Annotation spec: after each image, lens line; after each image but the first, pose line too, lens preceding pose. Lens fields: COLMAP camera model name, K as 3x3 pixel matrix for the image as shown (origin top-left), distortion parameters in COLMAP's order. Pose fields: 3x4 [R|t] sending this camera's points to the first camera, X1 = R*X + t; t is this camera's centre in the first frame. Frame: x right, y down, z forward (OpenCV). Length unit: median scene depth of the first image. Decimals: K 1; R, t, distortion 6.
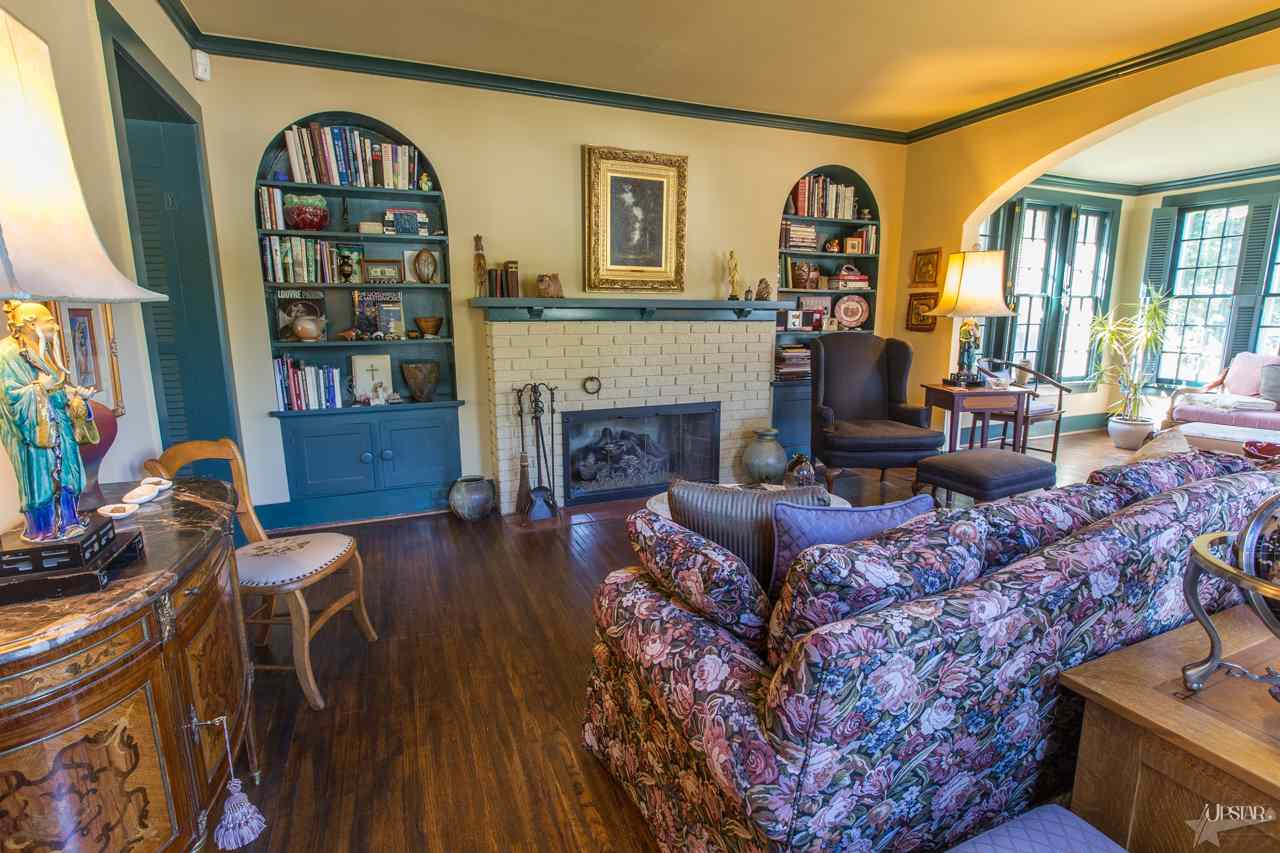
lens RADIAL K [[606.1, 0, 637.7], [0, 606.1, 424.2], [0, 0, 1]] dist [-0.002420, -0.000496]
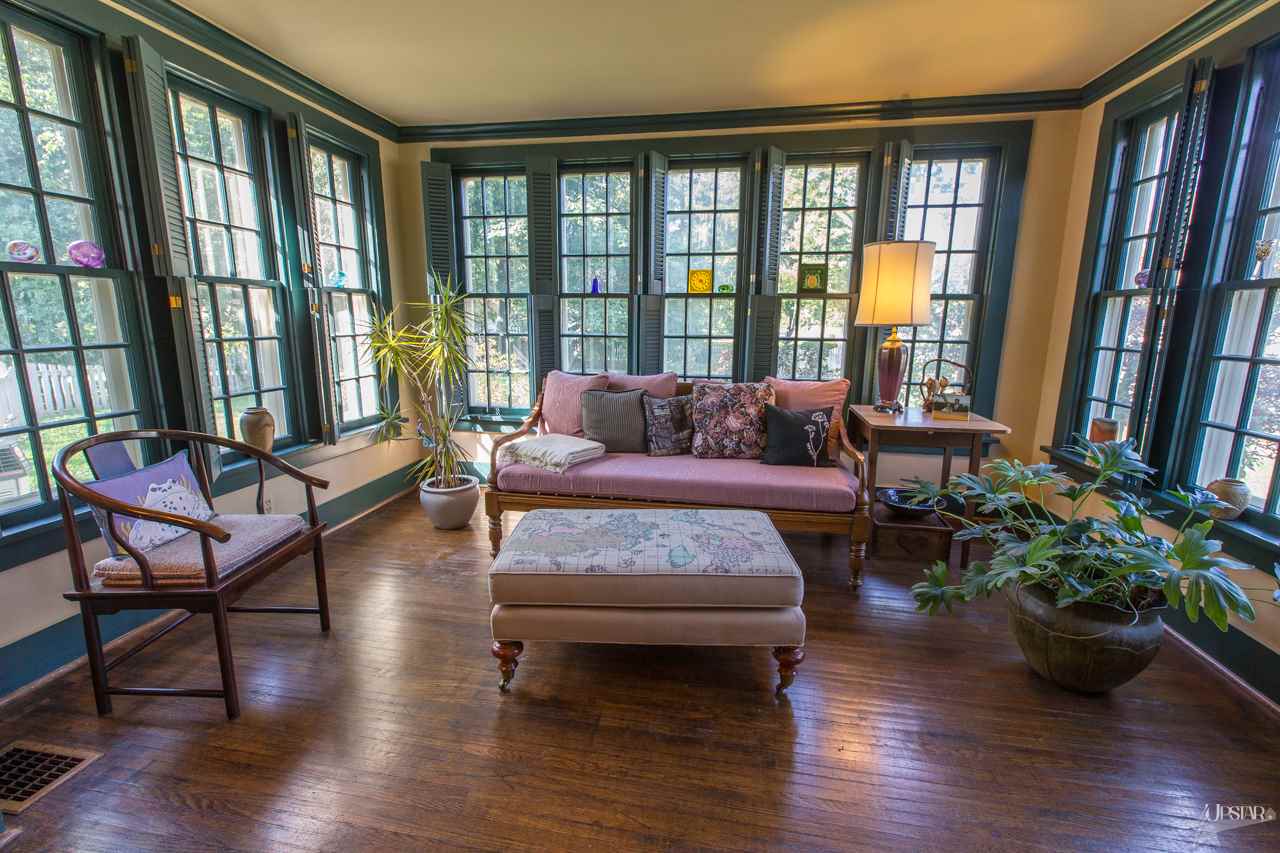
lens RADIAL K [[573.9, 0, 636.6], [0, 573.9, 422.3], [0, 0, 1]] dist [0.002184, 0.000489]
pose [[0.547318, -0.145049, 0.824259, 0.416994], [0.146214, 0.986293, 0.076476, -0.085999], [-0.824054, 0.078661, 0.561024, 0.469277]]
